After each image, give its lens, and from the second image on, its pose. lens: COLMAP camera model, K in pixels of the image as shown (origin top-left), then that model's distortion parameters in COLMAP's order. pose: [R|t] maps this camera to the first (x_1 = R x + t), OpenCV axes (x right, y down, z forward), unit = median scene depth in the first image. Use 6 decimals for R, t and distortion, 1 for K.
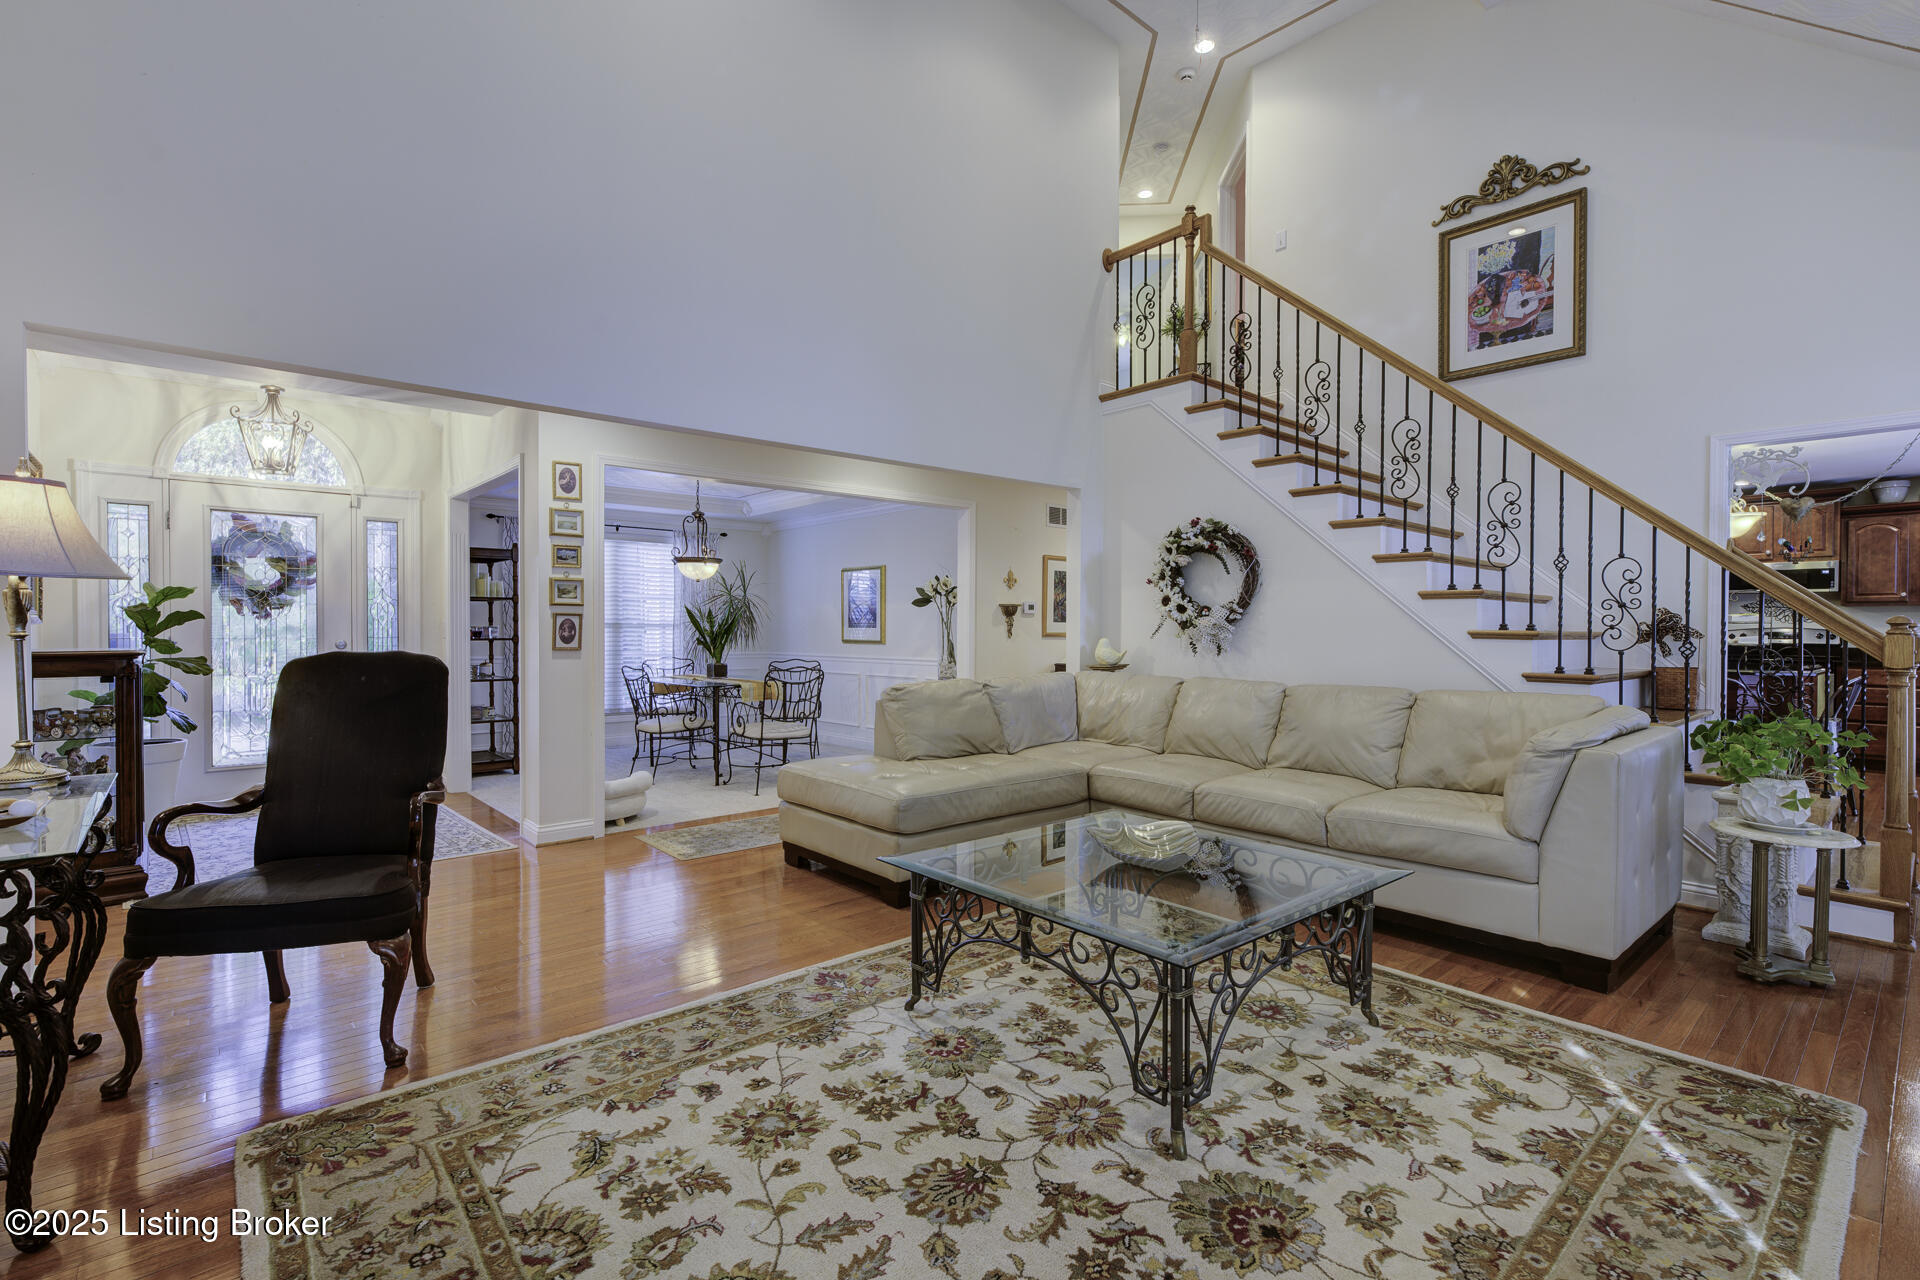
lens RADIAL K [[870.4, 0, 957.1], [0, 870.4, 640.5], [0, 0, 1]] dist [0.004219, 0.000380]
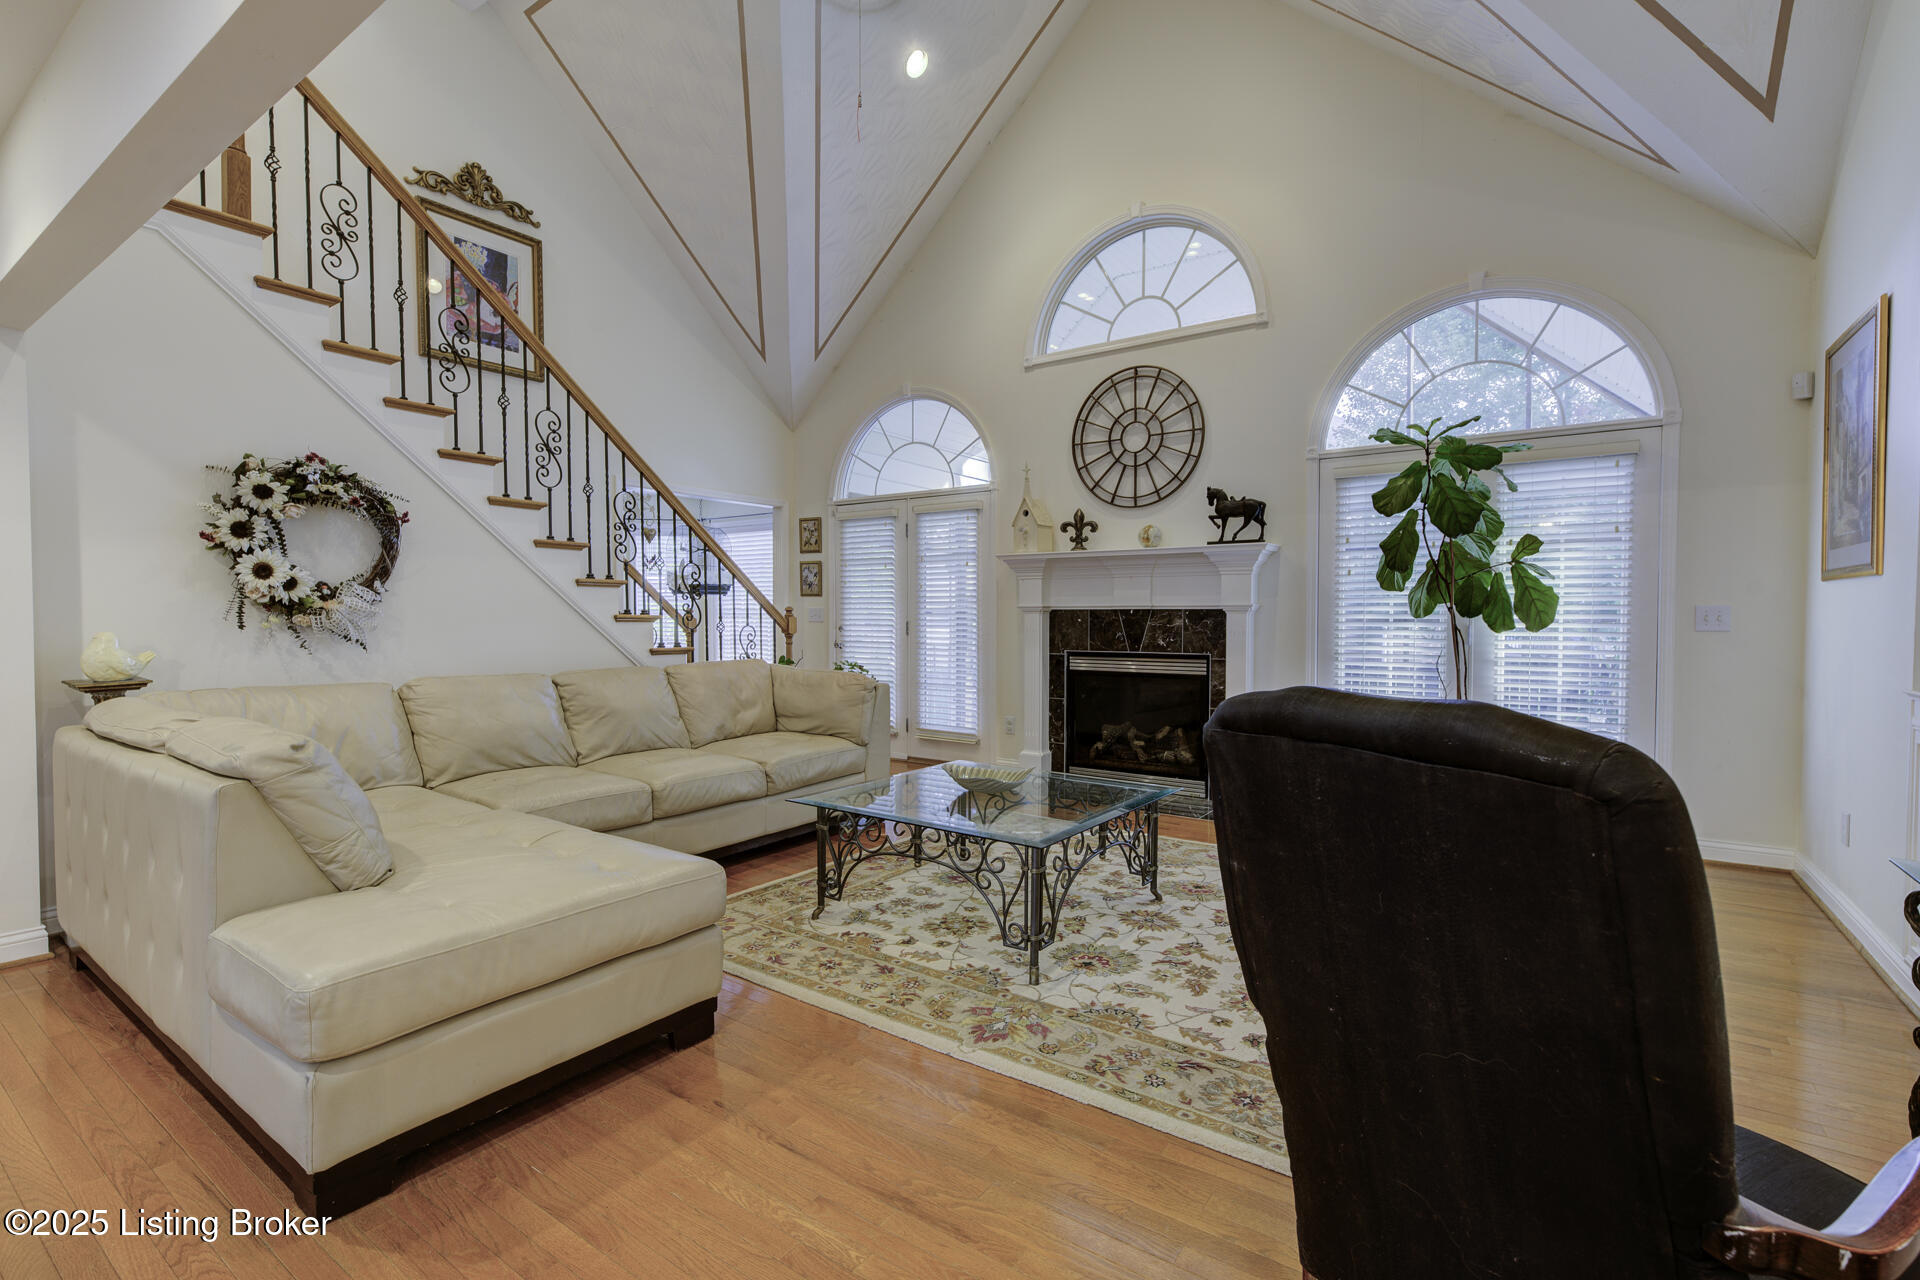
lens RADIAL K [[870.4, 0, 950.5], [0, 870.4, 633.8], [0, 0, 1]] dist [0.004219, 0.000380]
pose [[-0.229096, -0.024969, 0.973084, -0.550143], [0.014182, 0.999479, 0.028985, -0.011643], [-0.973301, 0.020441, -0.228622, 0.711719]]
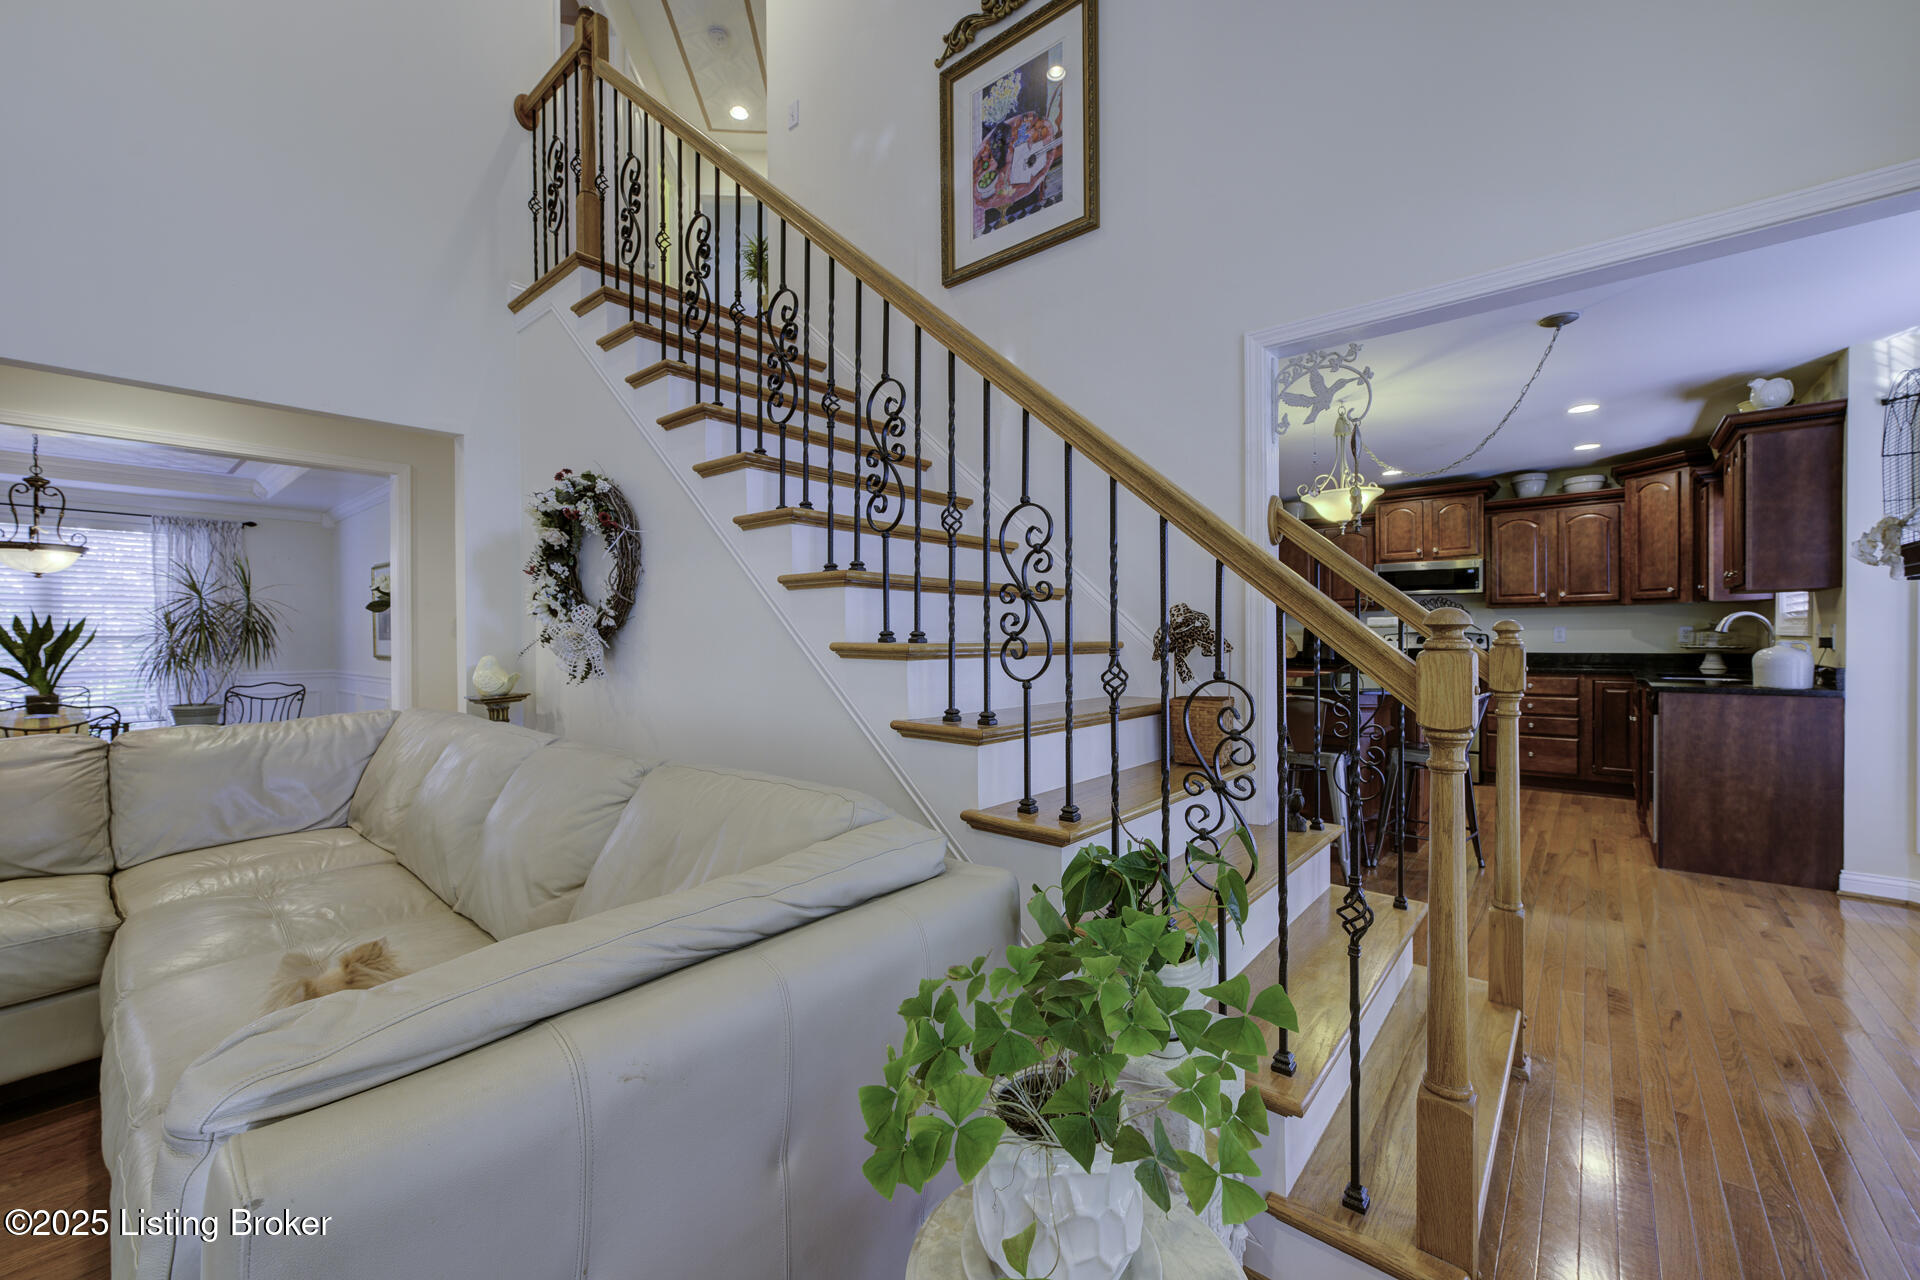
lens RADIAL K [[754.7, 0, 957.8], [0, 754.7, 640.0], [0, 0, 1]] dist [-0.000083, -0.000203]
pose [[0.989540, -0.008630, 0.143999, 0.509845], [0.009937, 0.999916, -0.008358, -0.007208], [-0.143915, 0.009702, 0.989543, 0.432012]]
